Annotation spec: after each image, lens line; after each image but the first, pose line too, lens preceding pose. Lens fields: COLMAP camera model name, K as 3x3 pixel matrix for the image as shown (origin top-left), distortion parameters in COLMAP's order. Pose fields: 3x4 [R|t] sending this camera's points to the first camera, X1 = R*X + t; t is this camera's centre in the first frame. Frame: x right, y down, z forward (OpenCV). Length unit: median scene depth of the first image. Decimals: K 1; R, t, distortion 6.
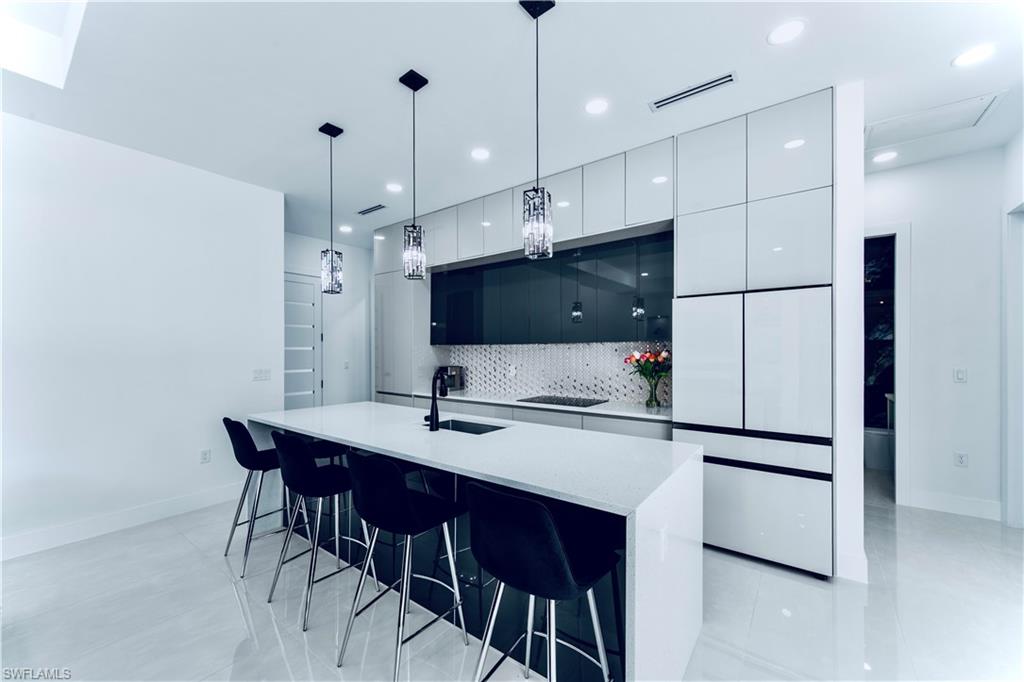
lens RADIAL K [[395.8, 0, 511.1], [0, 395.8, 349.0], [0, 0, 1]] dist [0.008820, -0.000549]
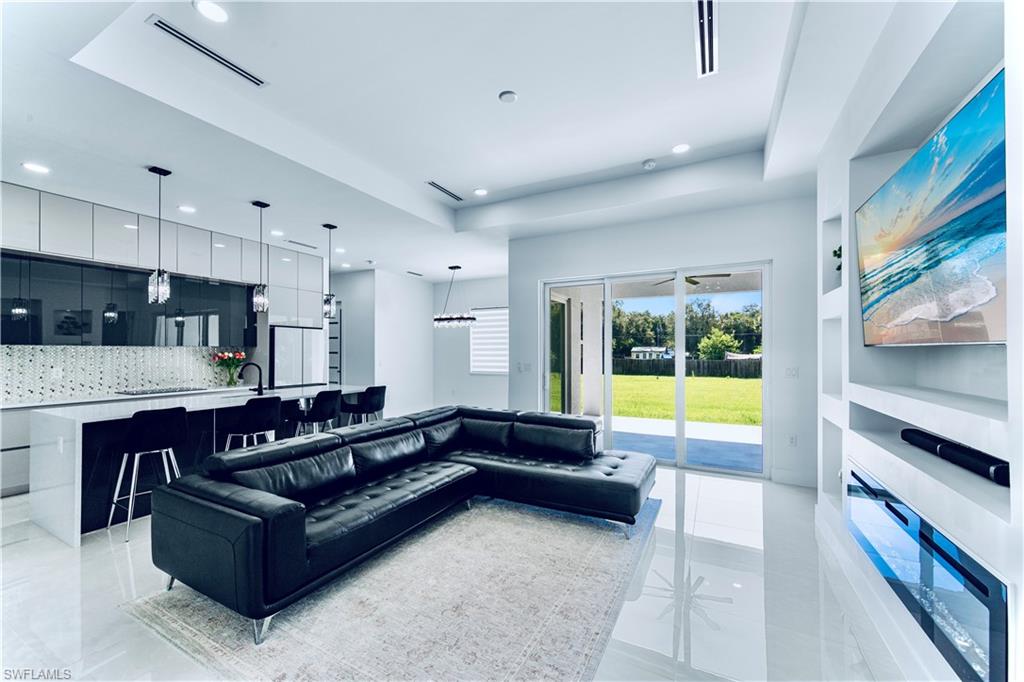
lens RADIAL K [[395.8, 0, 511.1], [0, 395.8, 349.0], [0, 0, 1]] dist [0.008820, -0.000549]
pose [[-0.165803, 0.003411, 0.986153, -1.357471], [-0.004719, 0.999980, -0.004252, -0.005302], [-0.986148, -0.005359, -0.165783, 0.096239]]
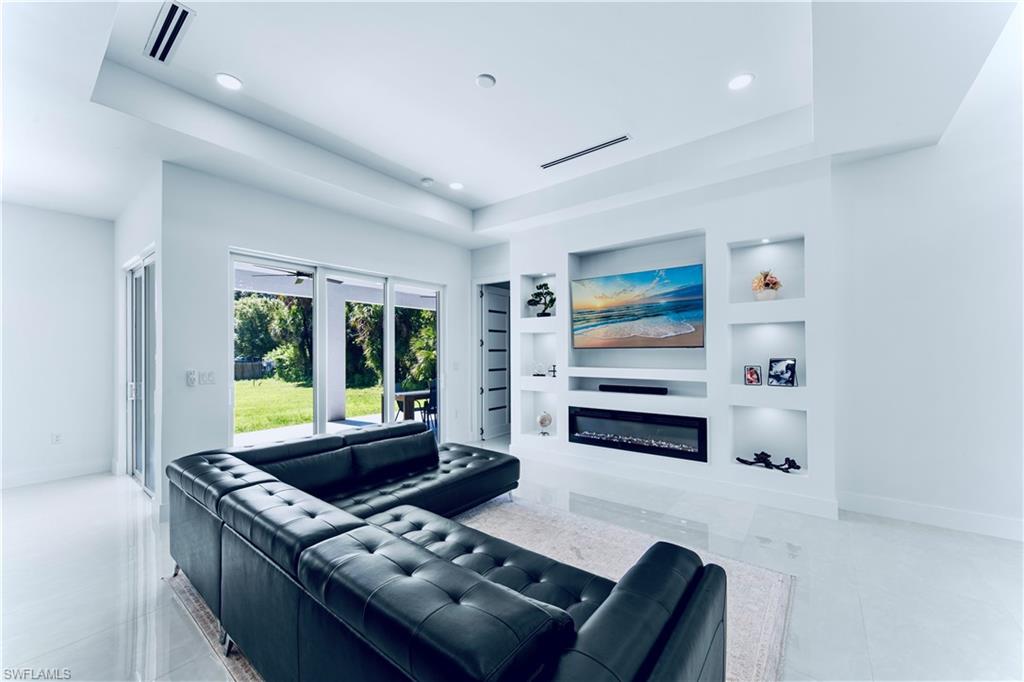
lens RADIAL K [[395.8, 0, 511.1], [0, 395.8, 349.0], [0, 0, 1]] dist [0.008820, -0.000549]
pose [[-0.999832, 0.010396, 0.015106, -0.671474], [0.010215, 0.999876, -0.012014, 0.003351], [-0.015229, -0.011858, -0.999814, 0.683796]]
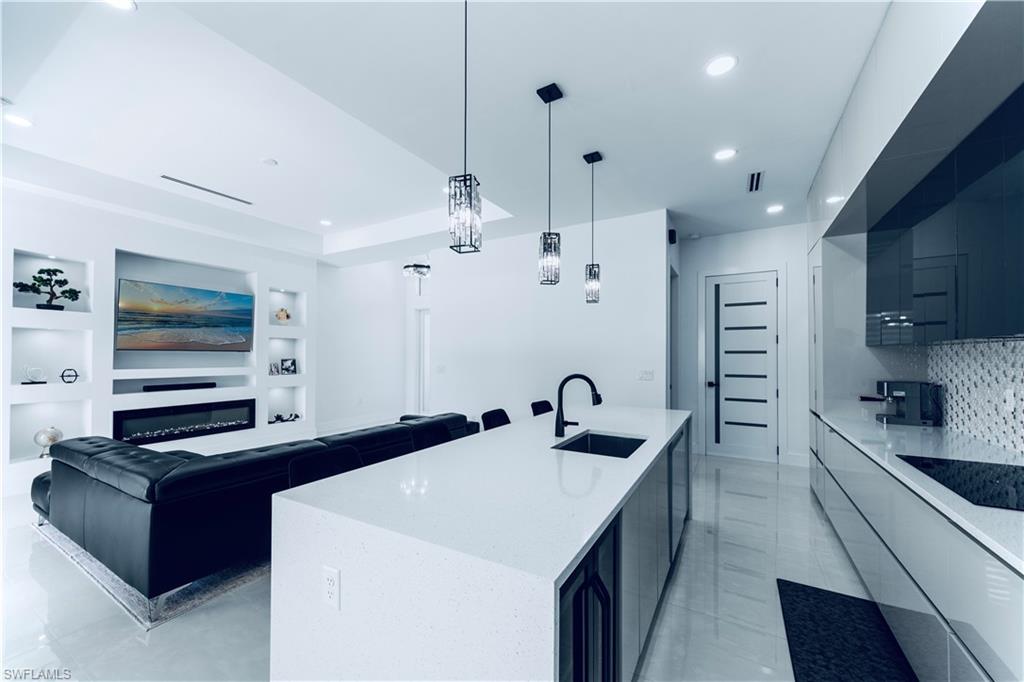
lens RADIAL K [[396.1, 0, 509.6], [0, 396.1, 351.0], [0, 0, 1]] dist [0.008332, -0.000275]
pose [[0.119803, -0.009215, -0.992755, 0.466054], [0.000793, 0.999957, -0.009186, 0.004398], [0.992797, 0.000313, 0.119805, 0.456928]]
